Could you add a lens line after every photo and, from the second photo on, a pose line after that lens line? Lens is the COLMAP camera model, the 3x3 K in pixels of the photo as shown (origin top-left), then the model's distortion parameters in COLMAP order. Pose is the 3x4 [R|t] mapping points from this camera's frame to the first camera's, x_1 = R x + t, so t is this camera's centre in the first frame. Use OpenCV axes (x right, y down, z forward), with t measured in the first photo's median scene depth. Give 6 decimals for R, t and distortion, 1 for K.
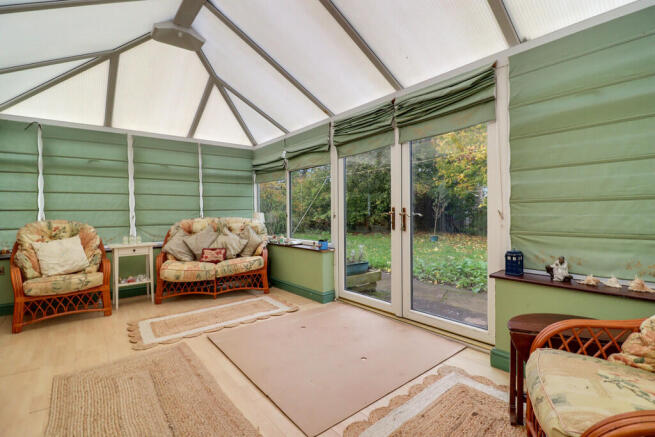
lens RADIAL K [[312.6, 0, 332.7], [0, 312.6, 215.1], [0, 0, 1]] dist [-0.002105, -0.000313]
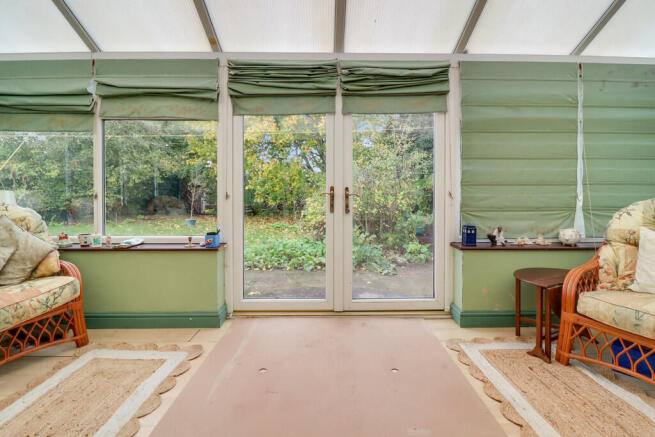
lens RADIAL K [[300.8, 0, 328.8], [0, 300.8, 204.2], [0, 0, 1]] dist [-0.006840, -0.000474]
pose [[0.620314, -0.005395, 0.784335, -0.468670], [0.000857, 0.999980, 0.006200, 0.019157], [-0.784353, -0.003174, 0.620306, 0.503713]]
